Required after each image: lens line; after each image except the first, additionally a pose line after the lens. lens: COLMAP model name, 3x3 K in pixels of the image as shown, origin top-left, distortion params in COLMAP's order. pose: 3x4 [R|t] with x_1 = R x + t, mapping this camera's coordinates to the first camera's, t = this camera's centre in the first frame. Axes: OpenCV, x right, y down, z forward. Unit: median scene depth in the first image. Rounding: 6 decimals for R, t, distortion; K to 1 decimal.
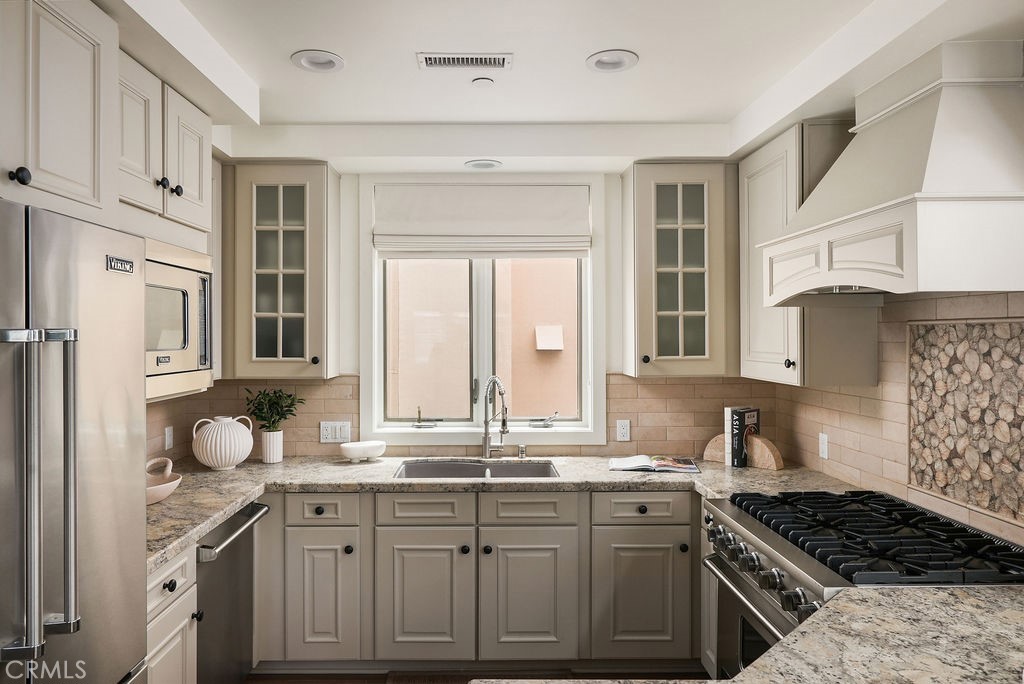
lens RADIAL K [[666.6, 0, 491.9], [0, 666.6, 336.6], [0, 0, 1]] dist [0.002168, 0.008836]
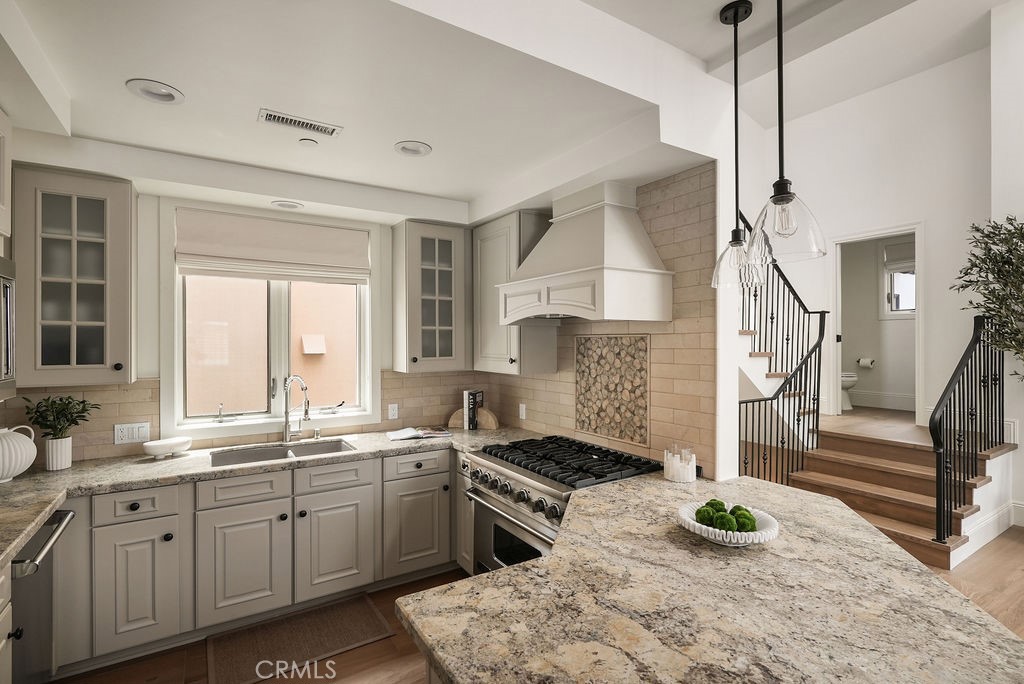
lens RADIAL K [[486.3, 0, 511.0], [0, 486.3, 344.5], [0, 0, 1]] dist [0.001602, 0.003487]
pose [[0.850375, -0.002413, 0.526171, -0.183599], [-0.000113, 0.999989, 0.004768, -0.004753], [-0.526177, -0.004114, 0.850365, 0.016237]]
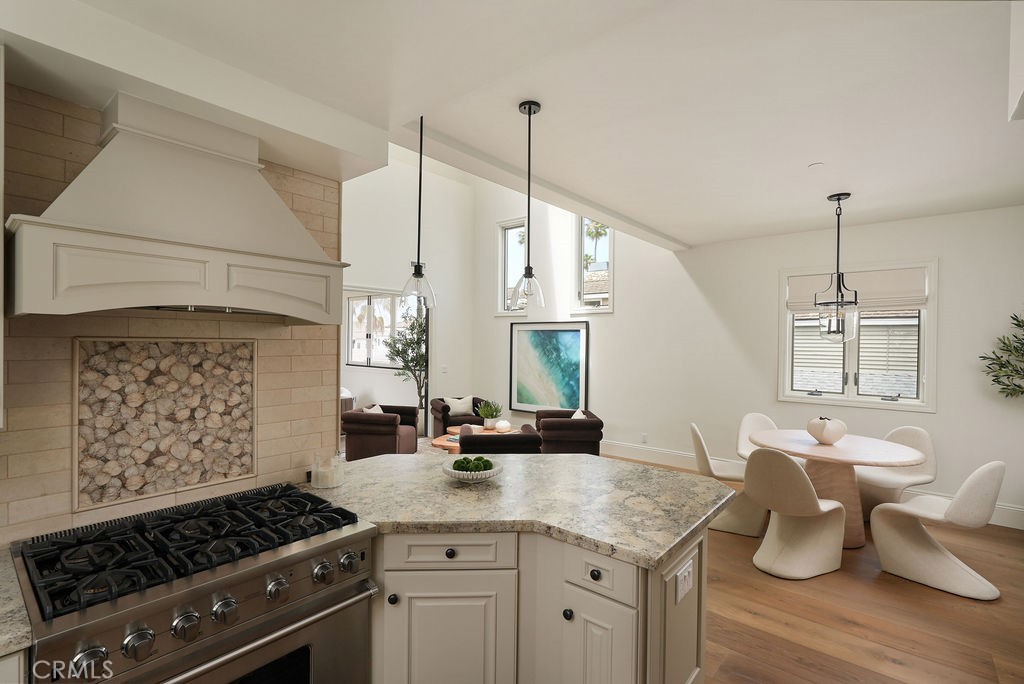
lens RADIAL K [[470.4, 0, 510.7], [0, 470.4, 341.9], [0, 0, 1]] dist [-0.001660, -0.000124]
pose [[-0.760601, -0.007842, 0.649172, -0.277344], [-0.010640, 0.999943, -0.000388, -0.022635], [-0.649132, -0.007203, -0.760641, 1.119142]]
